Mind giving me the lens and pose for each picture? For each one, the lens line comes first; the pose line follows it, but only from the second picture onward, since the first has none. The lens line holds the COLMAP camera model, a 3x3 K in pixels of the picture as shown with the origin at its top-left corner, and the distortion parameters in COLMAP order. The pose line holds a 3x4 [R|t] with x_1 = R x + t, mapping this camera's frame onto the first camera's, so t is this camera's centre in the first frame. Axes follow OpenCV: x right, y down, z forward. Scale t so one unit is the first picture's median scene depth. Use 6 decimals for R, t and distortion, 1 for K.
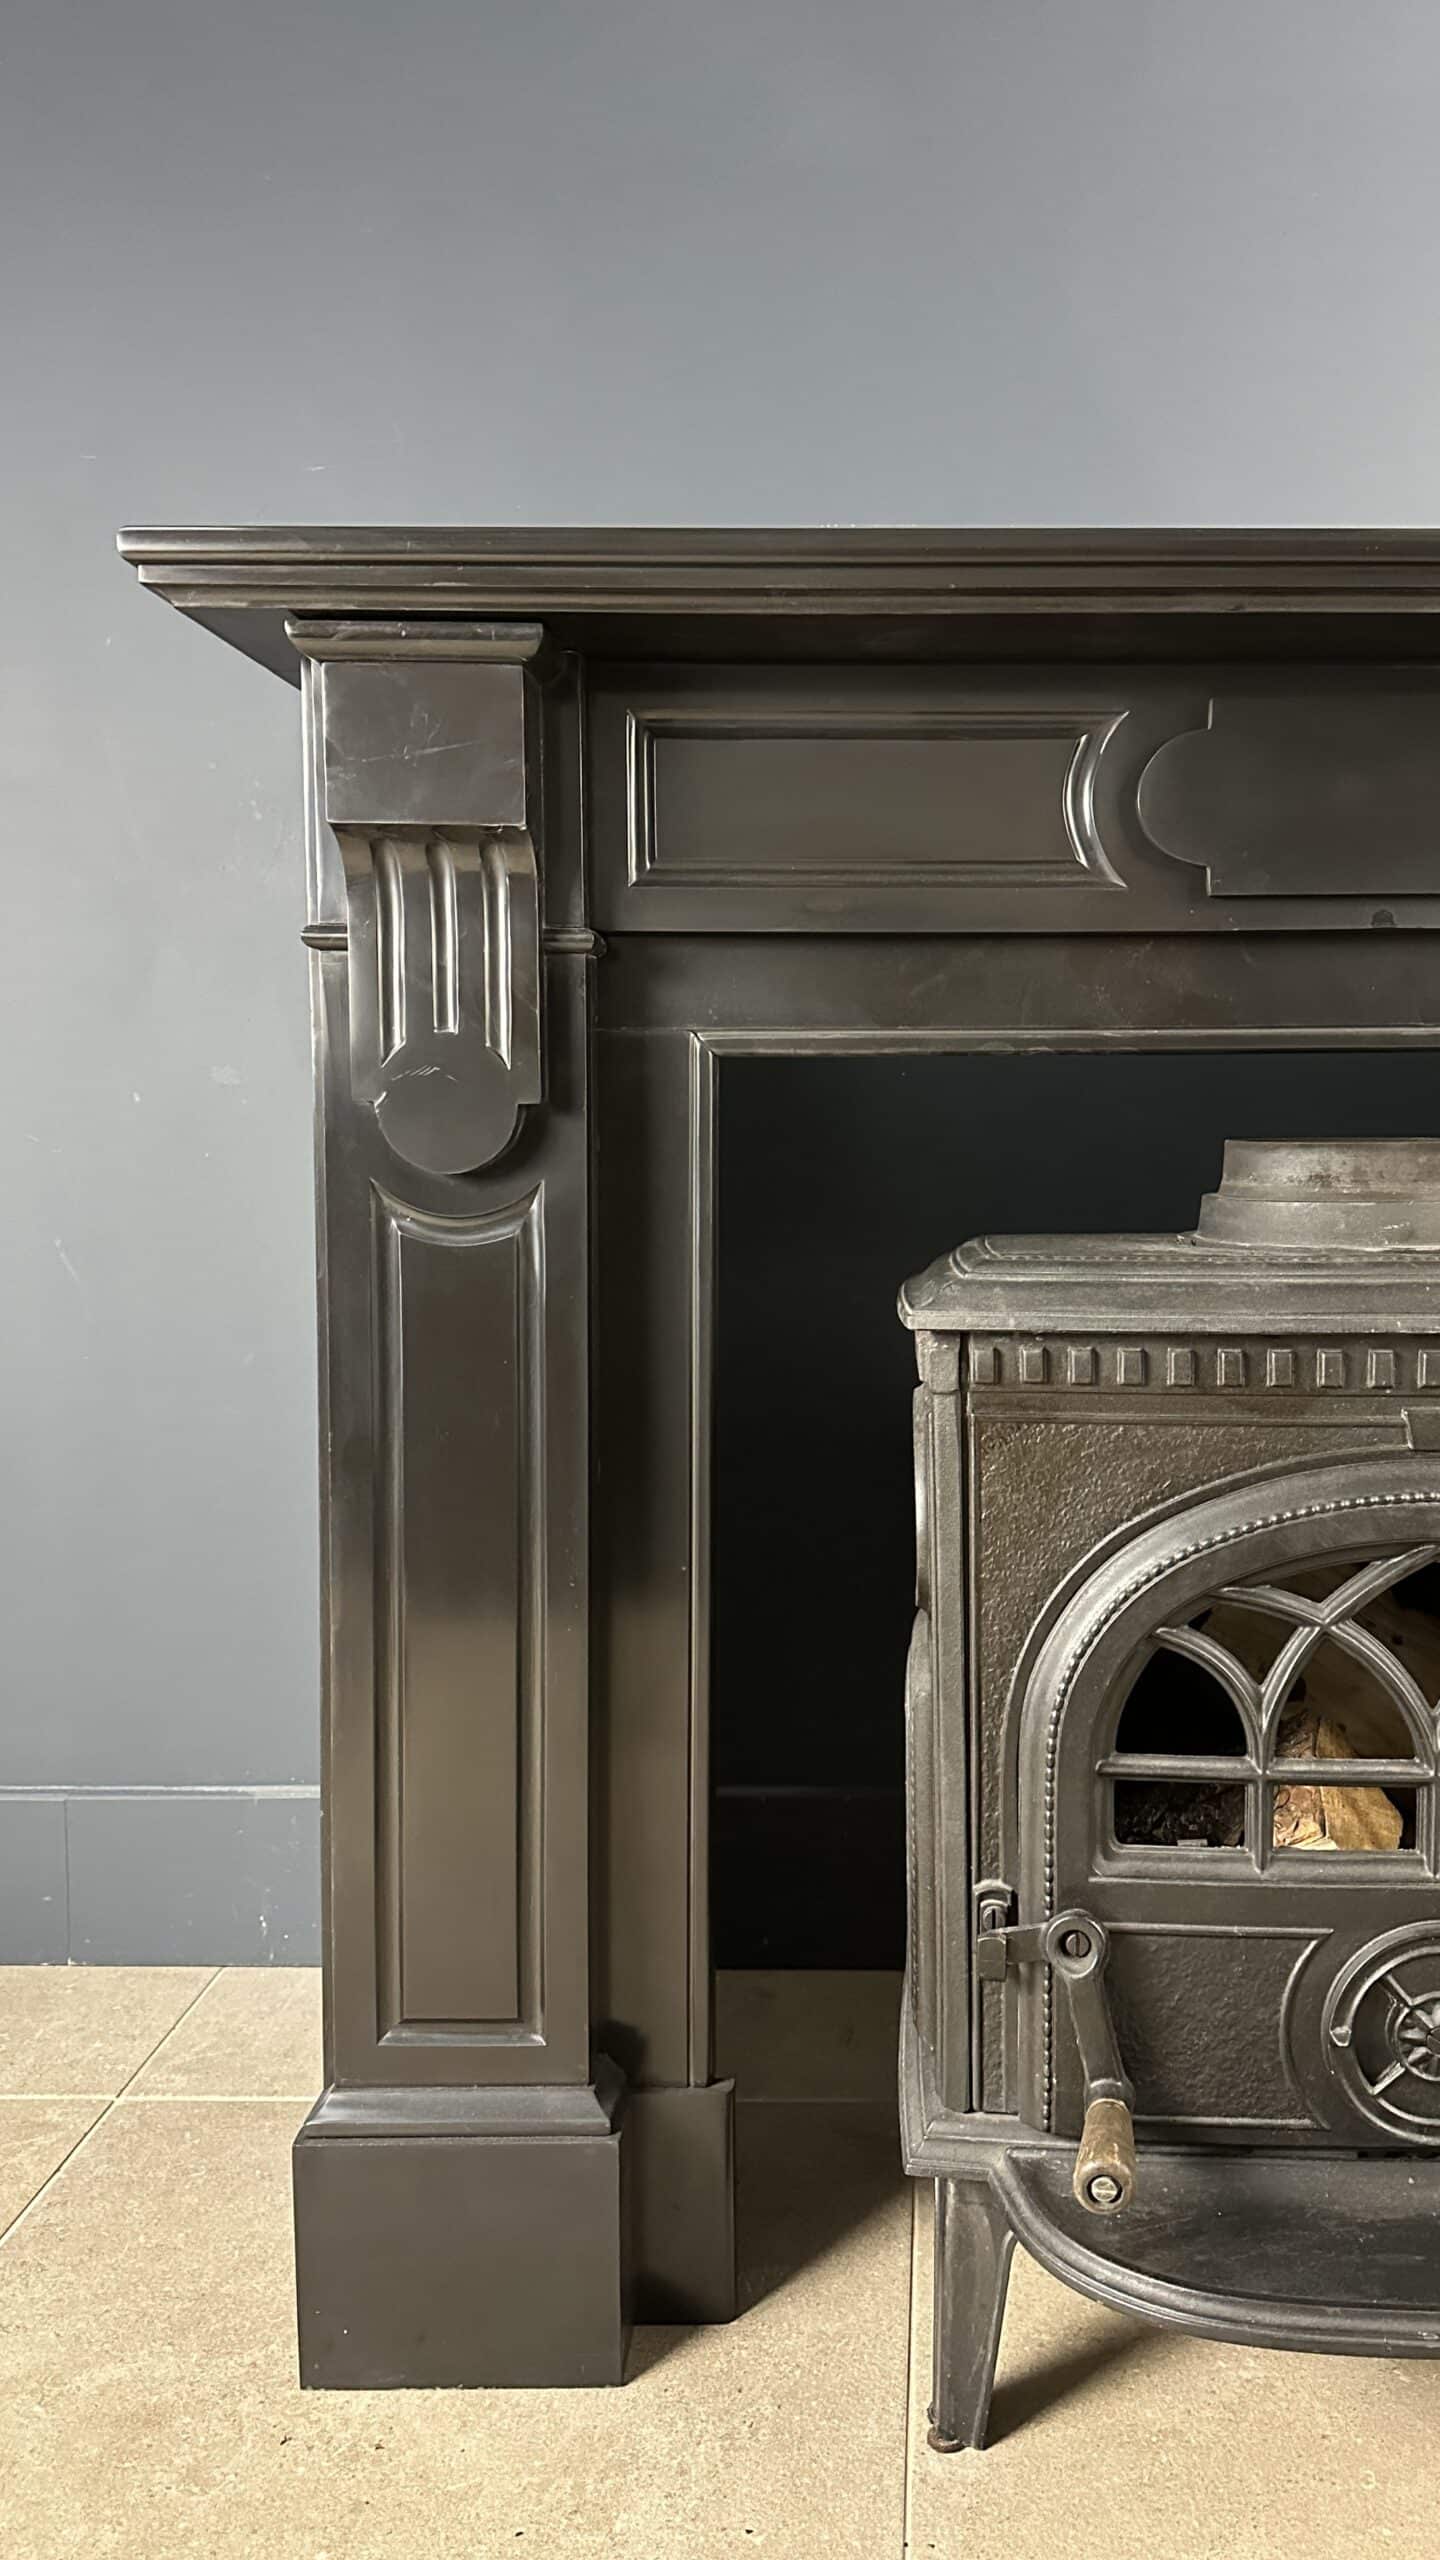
lens RADIAL K [[1850.4, 0, 875.2], [0, 1850.4, 1262.3], [0, 0, 1]] dist [0.047714, -0.001729]
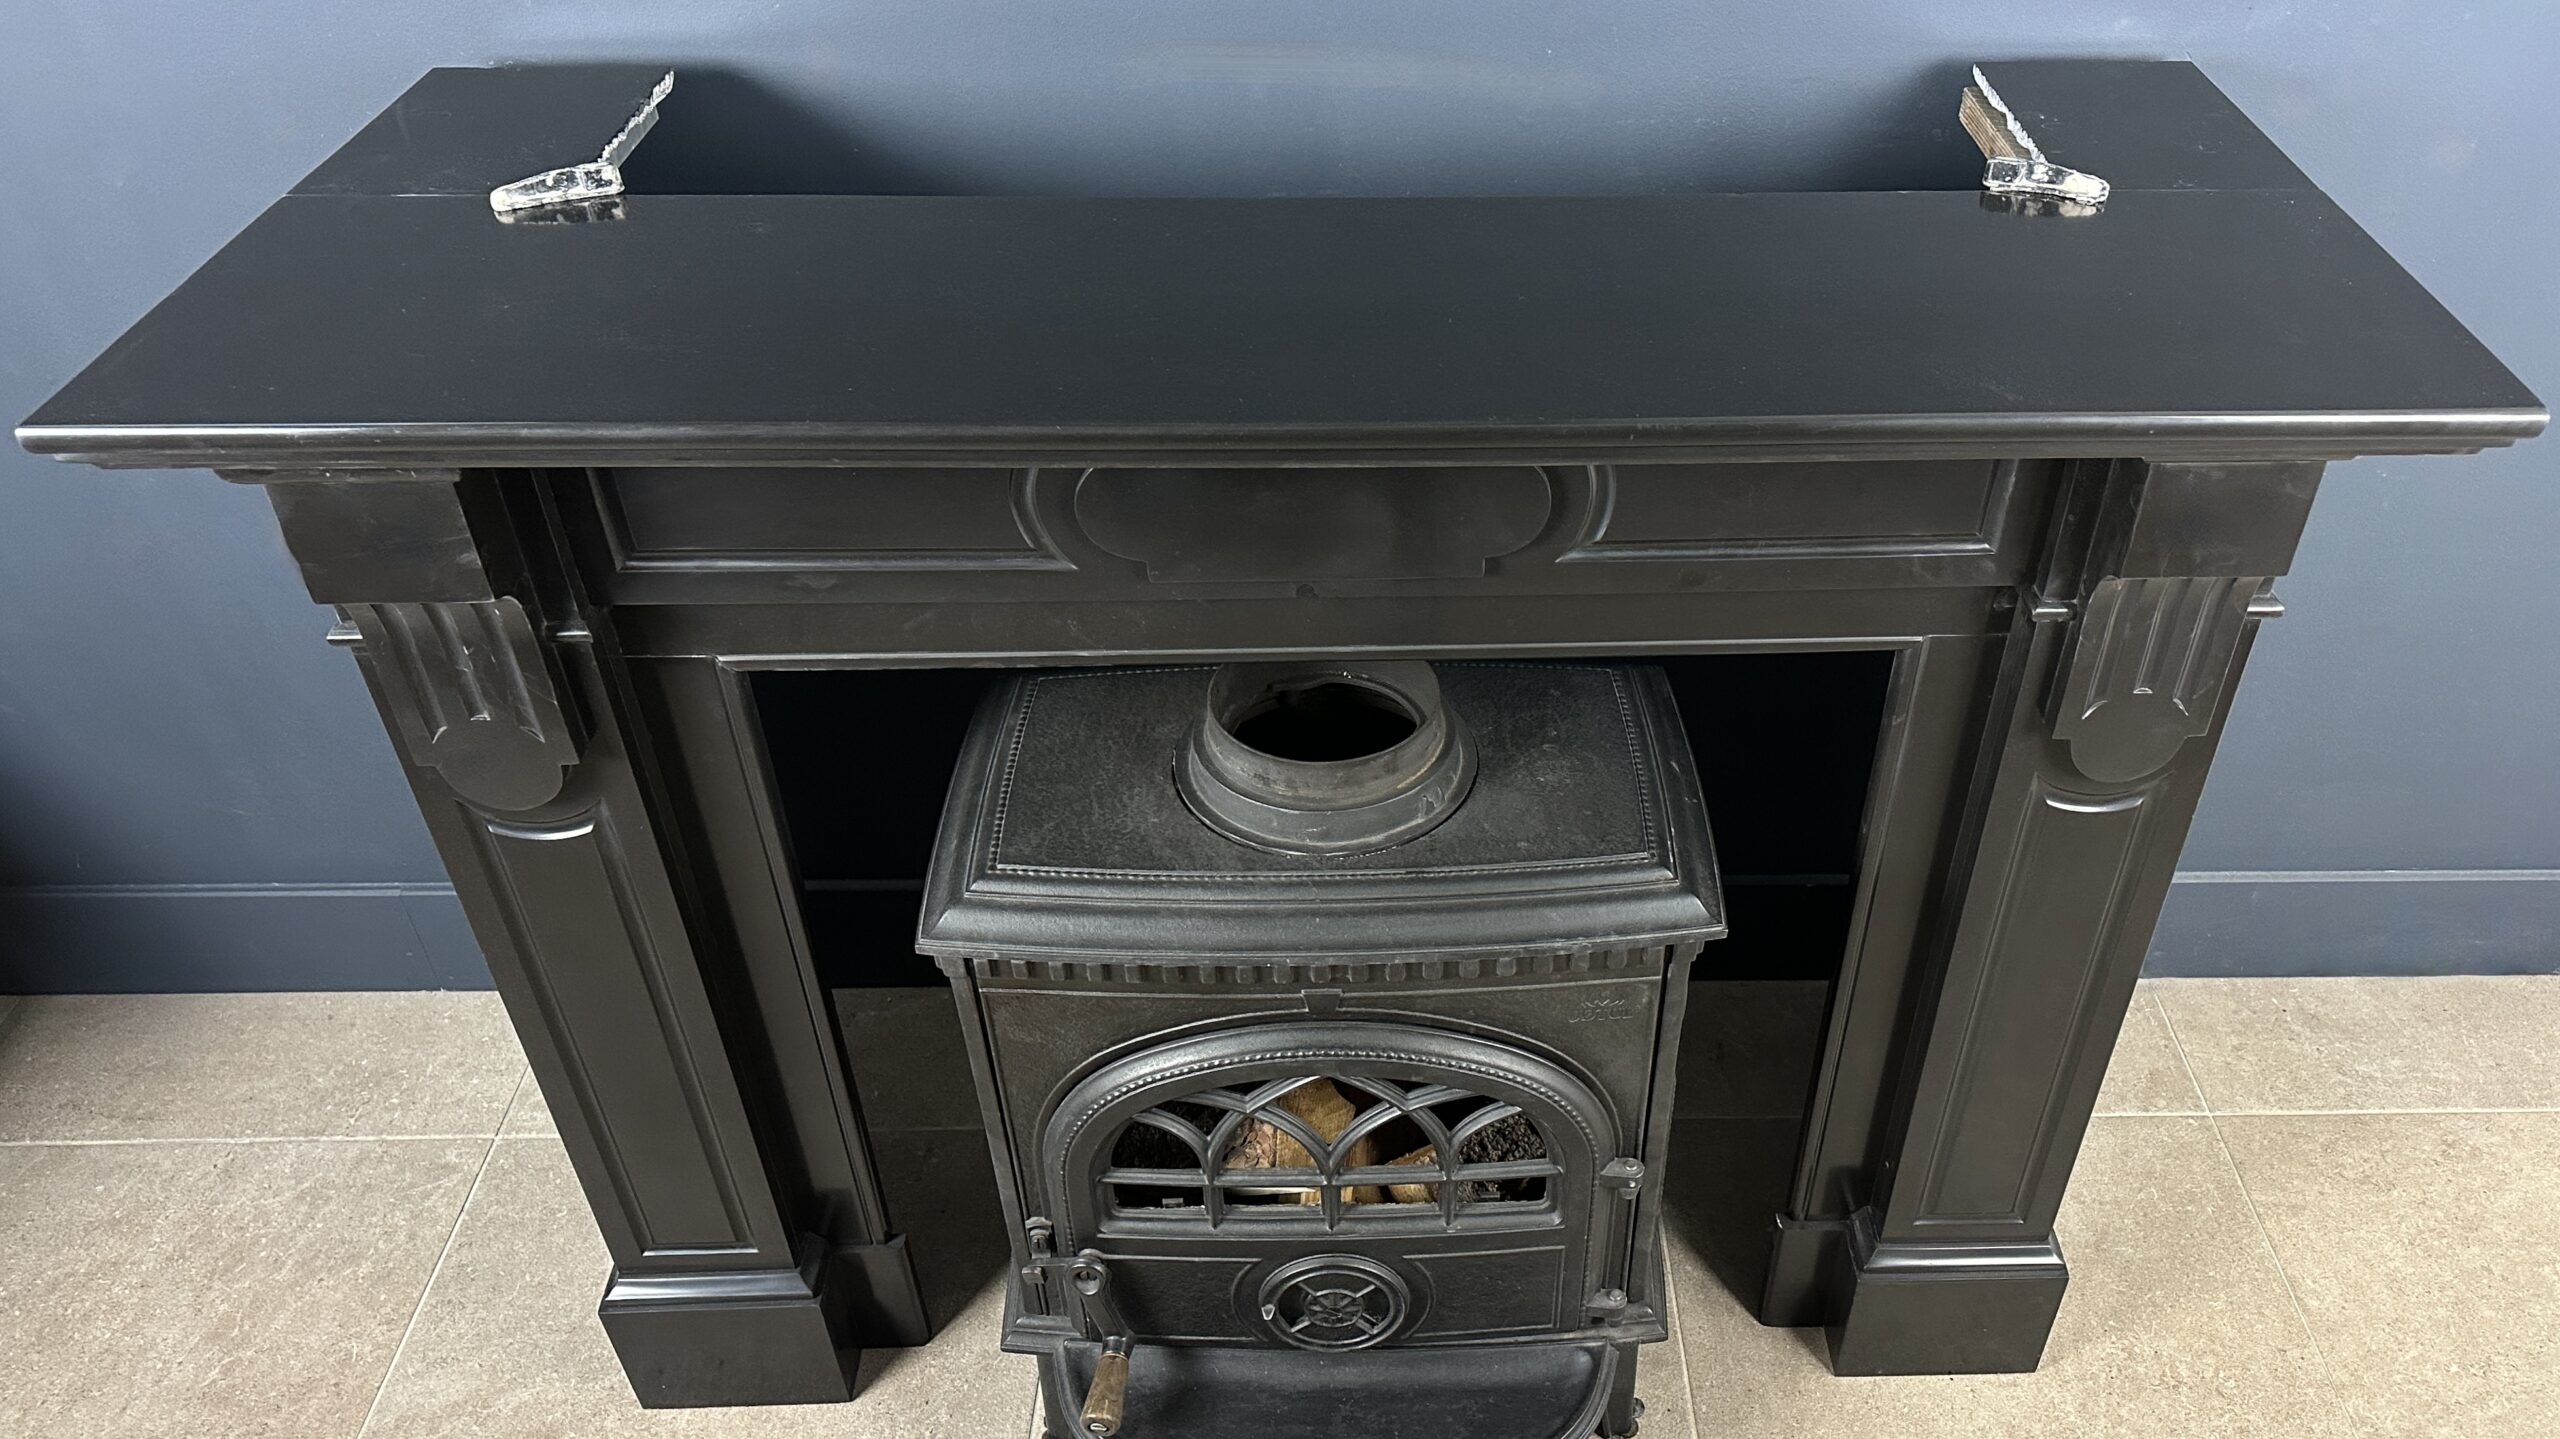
lens RADIAL K [[1818.1, 0, 1429.7], [0, 1818.1, 719.4], [0, 0, 1]] dist [-0.004414, -0.007483]
pose [[0.998112, -0.028181, 0.054571, 0.287943], [-0.006886, 0.831568, 0.555380, -0.738777], [-0.061031, -0.554707, 0.829804, 0.035159]]
